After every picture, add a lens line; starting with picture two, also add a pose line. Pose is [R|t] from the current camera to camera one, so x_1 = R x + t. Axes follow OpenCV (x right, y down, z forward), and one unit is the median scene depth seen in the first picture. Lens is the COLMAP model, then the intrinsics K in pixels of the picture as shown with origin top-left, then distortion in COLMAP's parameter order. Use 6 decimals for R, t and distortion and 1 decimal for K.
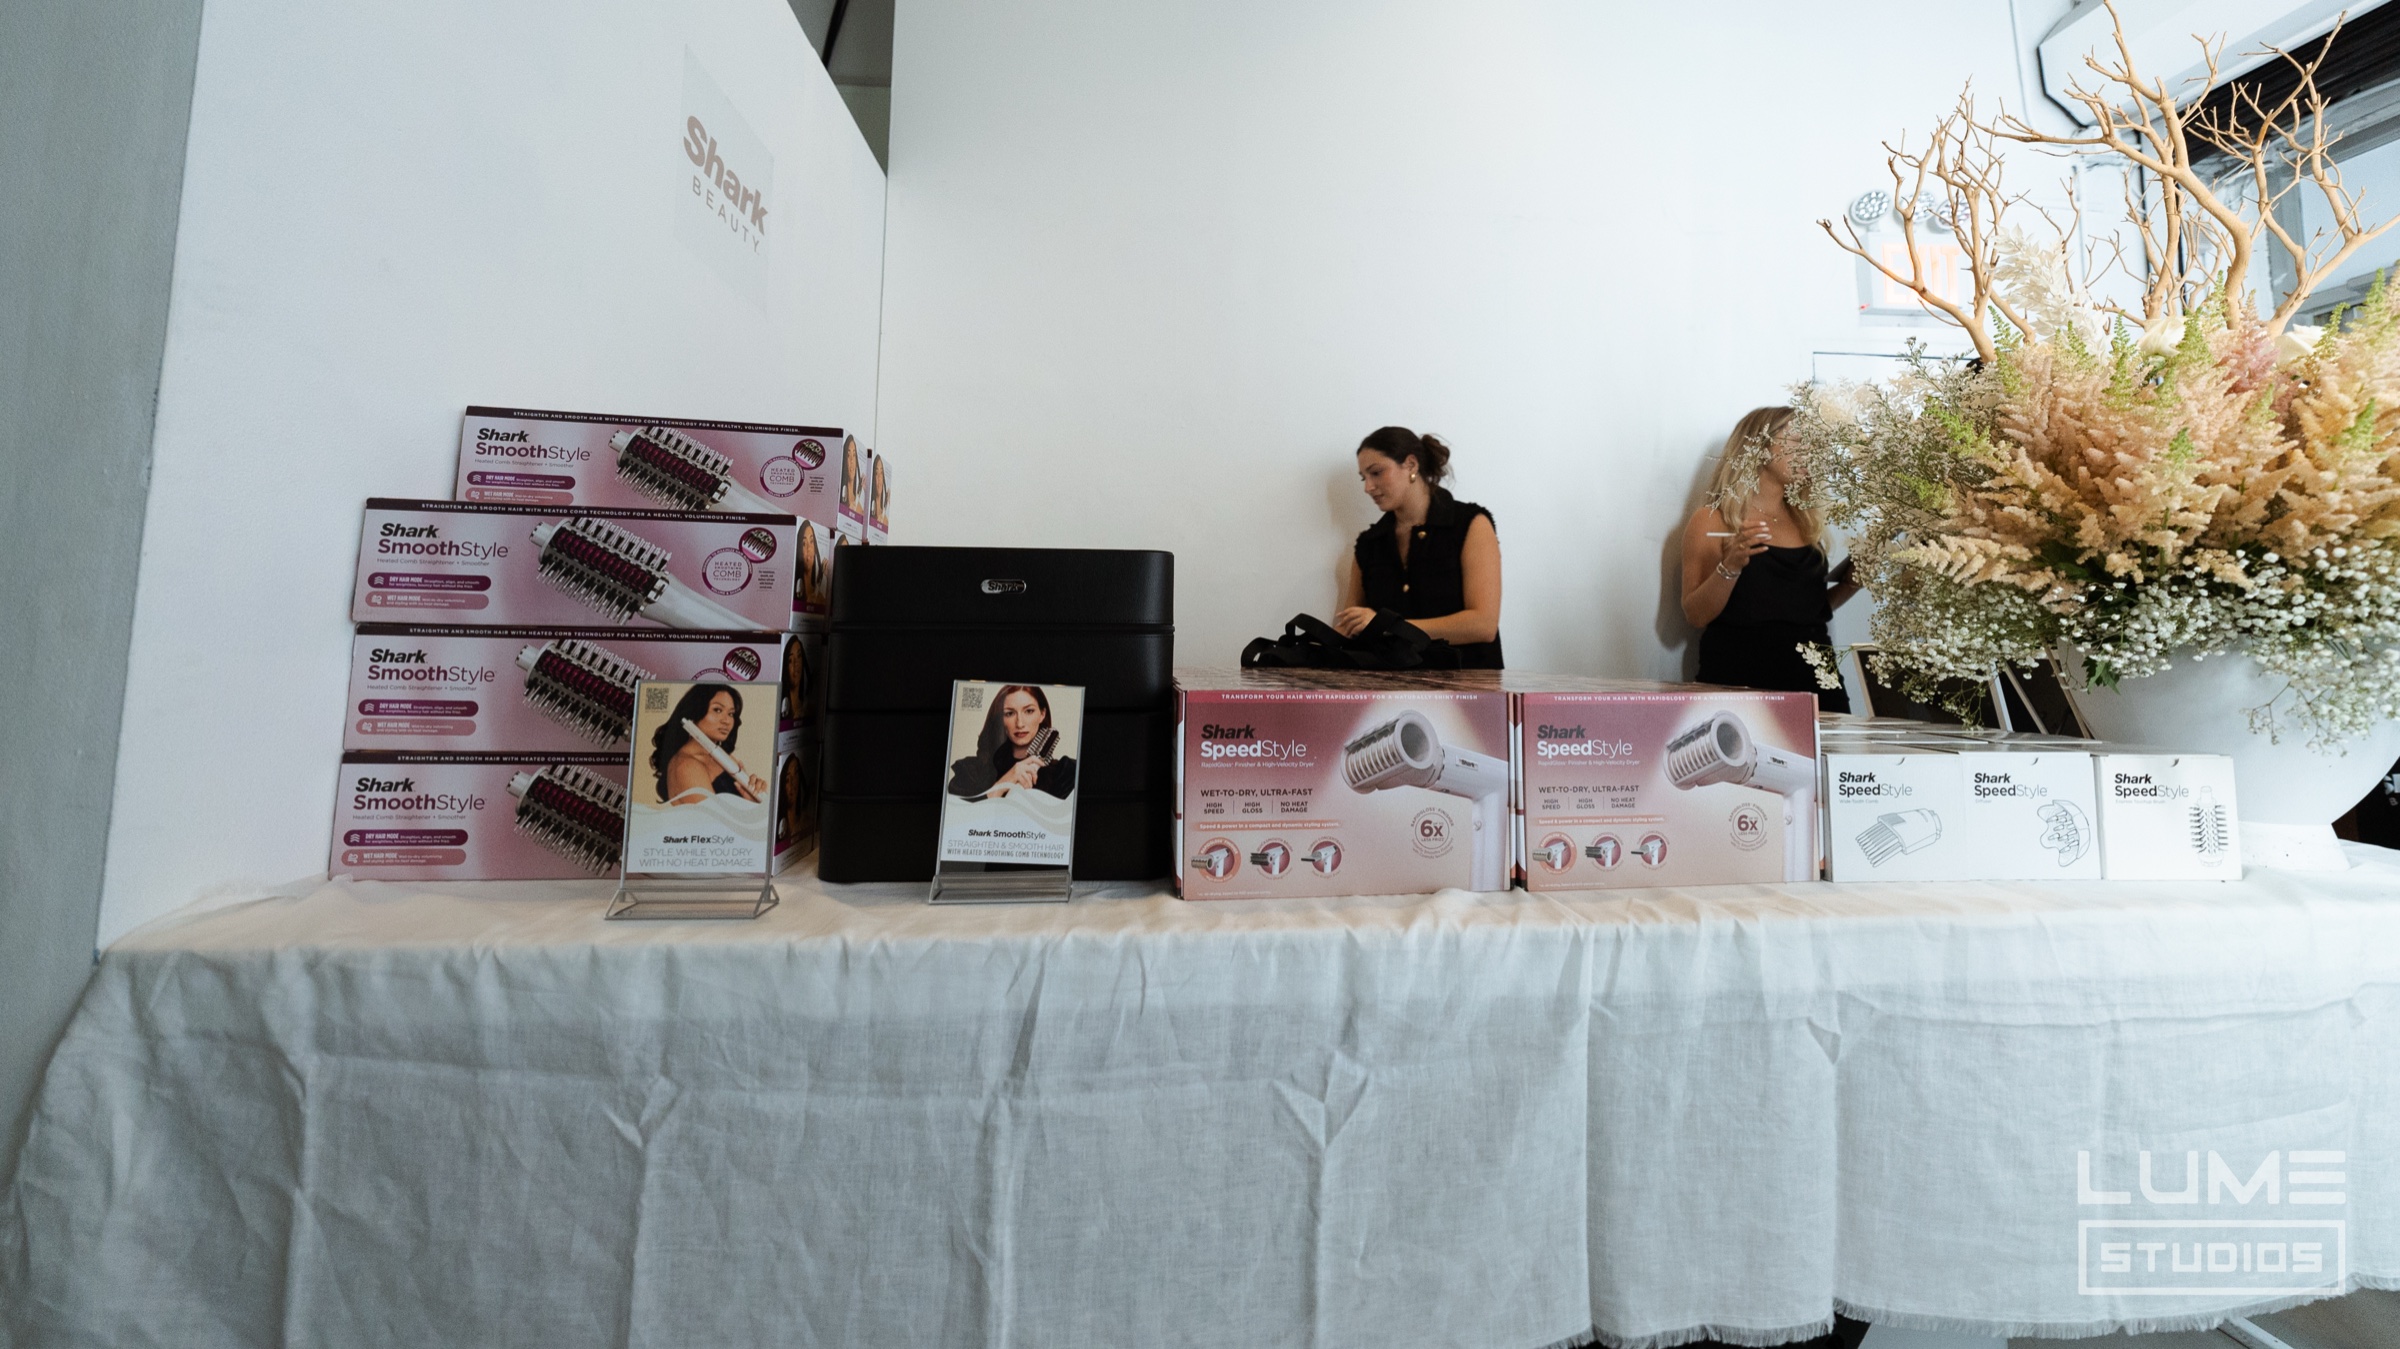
lens RADIAL K [[828.0, 0, 1205.4], [0, 828.0, 571.5], [0, 0, 1]] dist [-0.000969, -0.000155]
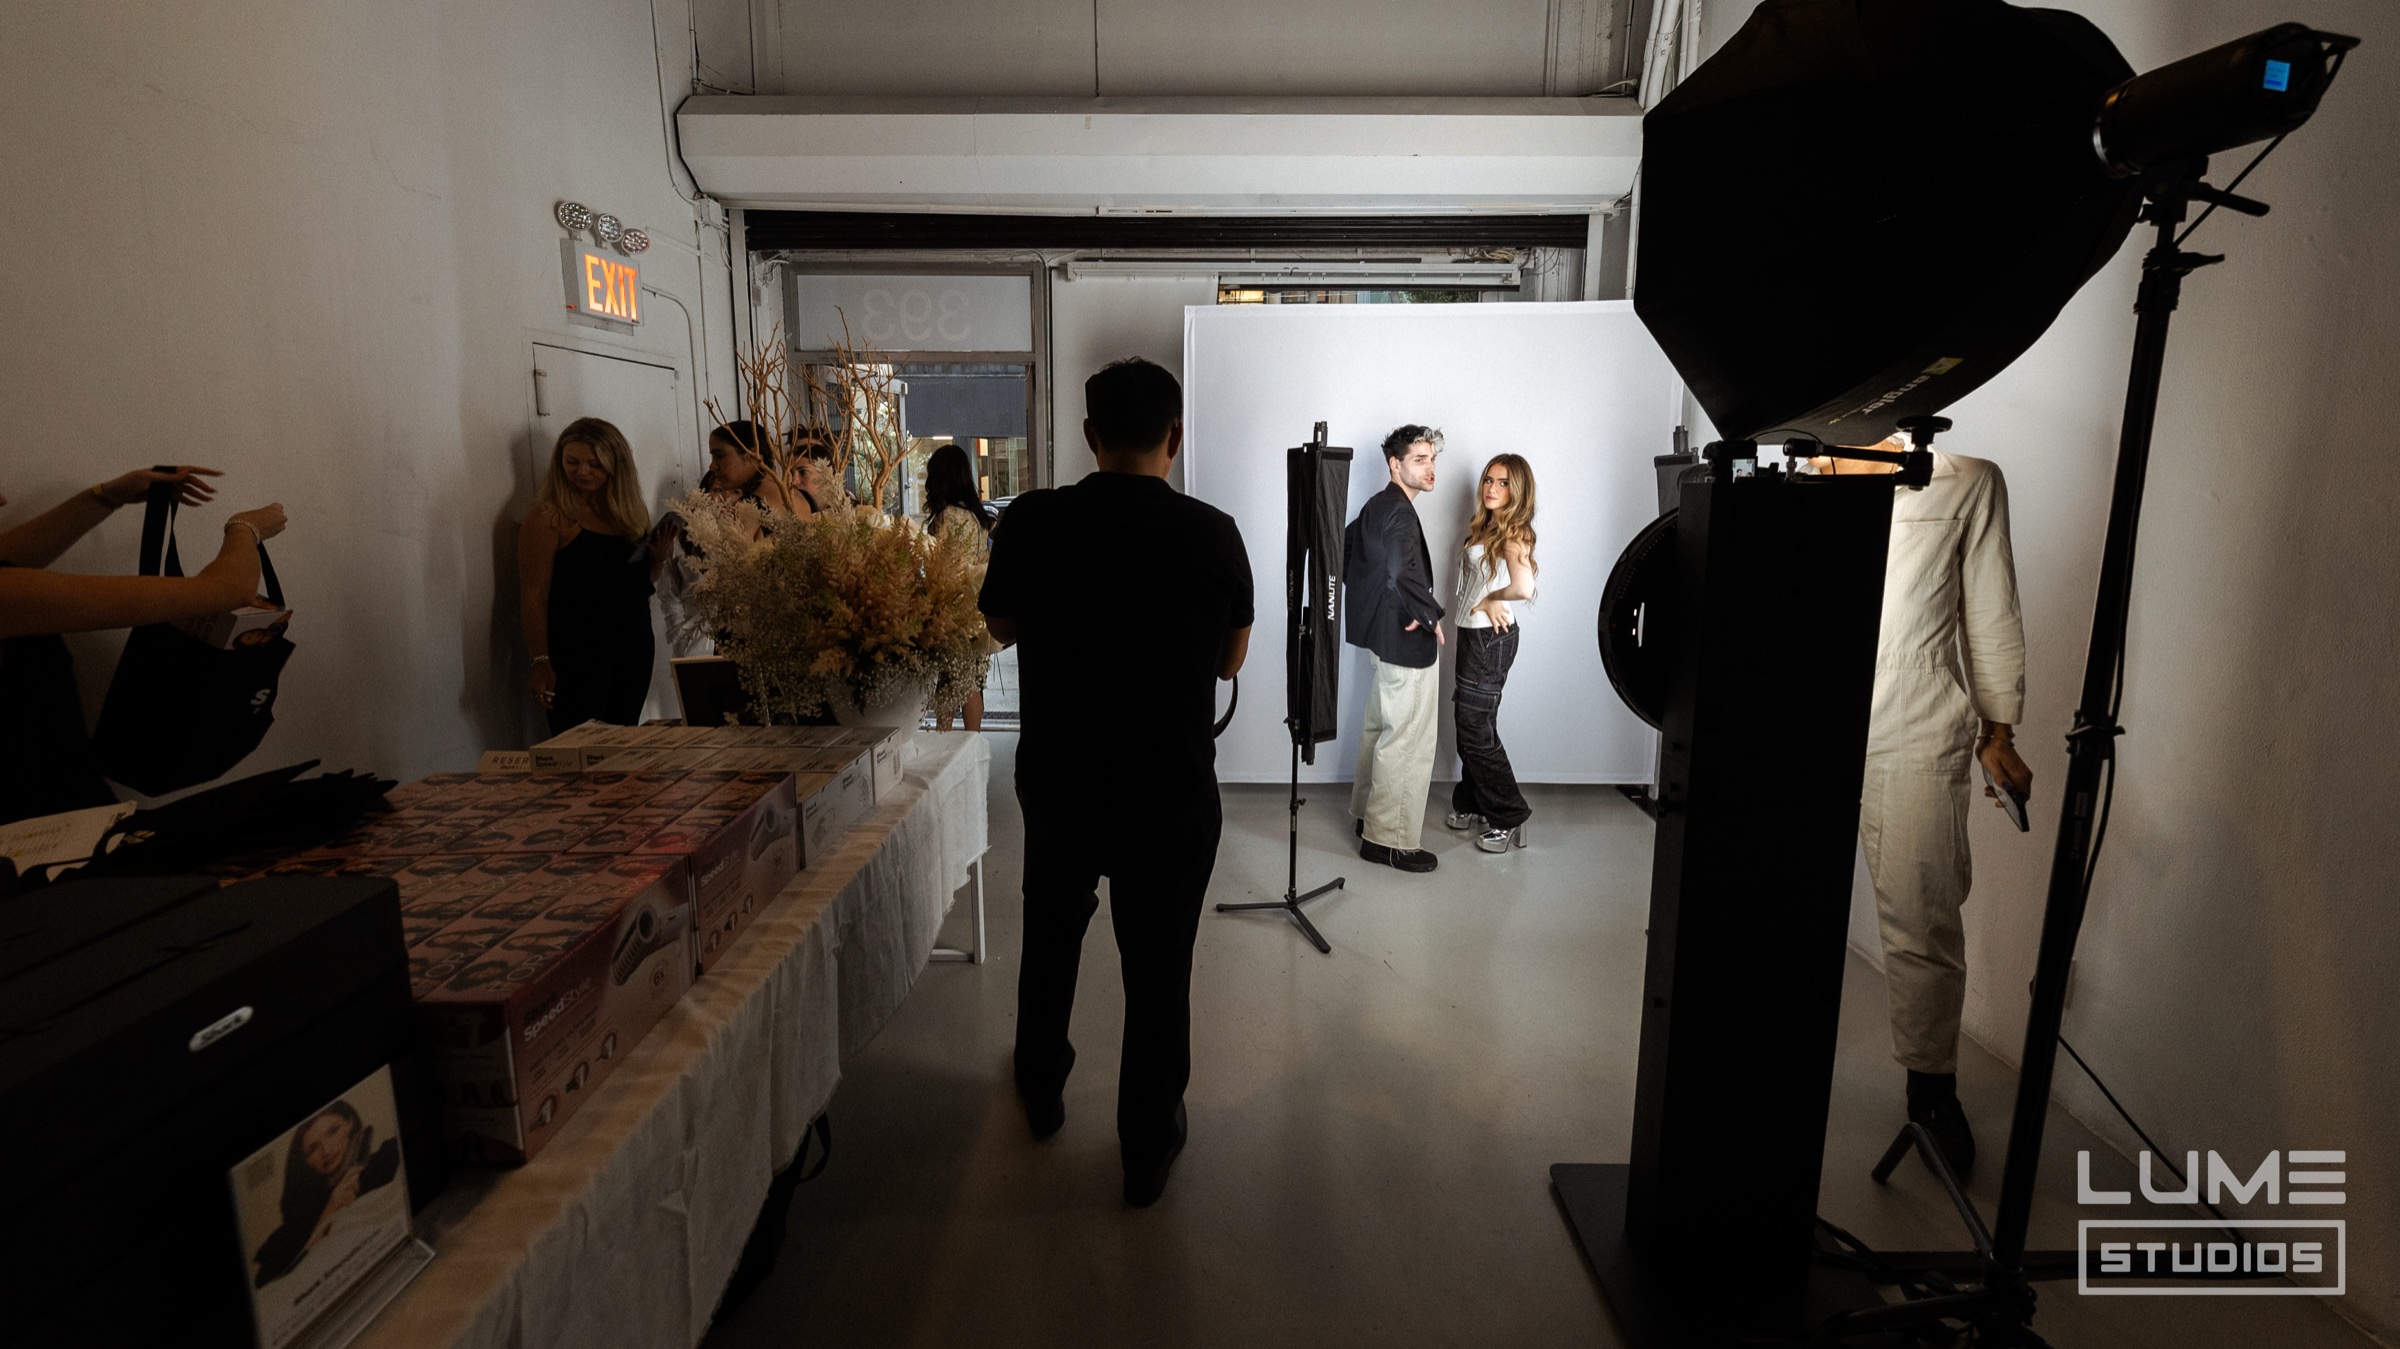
lens RADIAL K [[828.0, 0, 1205.4], [0, 828.0, 571.5], [0, 0, 1]] dist [-0.000969, -0.000155]
pose [[0.086581, -0.133105, 0.987313, -0.941624], [-0.095691, 0.985341, 0.141231, -0.652968], [-0.991639, -0.106705, 0.072575, 0.055069]]
